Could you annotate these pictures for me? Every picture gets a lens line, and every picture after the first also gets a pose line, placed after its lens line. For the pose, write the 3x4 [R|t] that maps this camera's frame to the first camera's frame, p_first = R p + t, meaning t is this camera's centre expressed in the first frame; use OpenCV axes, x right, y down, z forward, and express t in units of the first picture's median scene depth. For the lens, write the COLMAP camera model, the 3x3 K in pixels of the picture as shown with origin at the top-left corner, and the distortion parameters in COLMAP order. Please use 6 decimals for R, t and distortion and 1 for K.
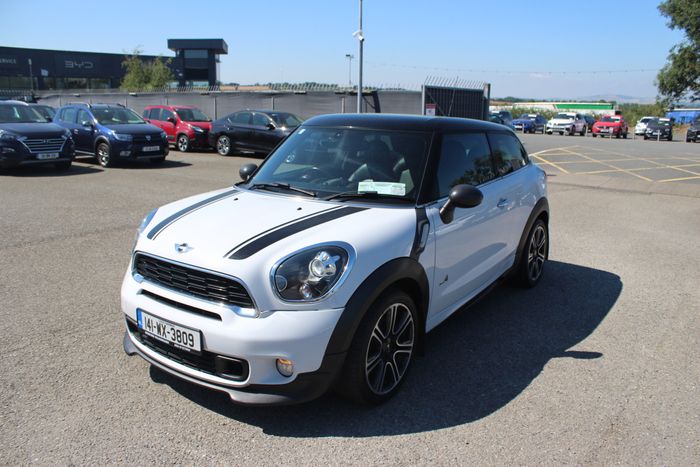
lens RADIAL K [[570.4, 0, 354.6], [0, 570.4, 212.5], [0, 0, 1]] dist [-0.176111, 0.172510]
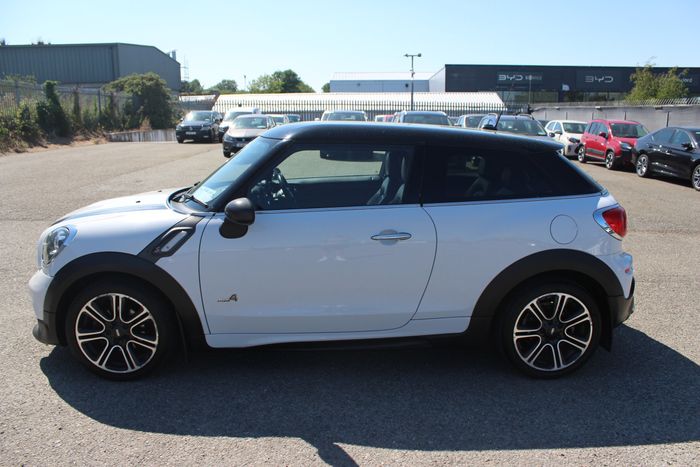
lens RADIAL K [[570.4, 0, 354.6], [0, 570.4, 212.5], [0, 0, 1]] dist [-0.176111, 0.172510]
pose [[0.608000, 0.127134, -0.783692, 0.173248], [-0.146895, 0.988067, 0.046325, -0.016559], [0.780229, 0.086954, 0.619420, 0.100053]]
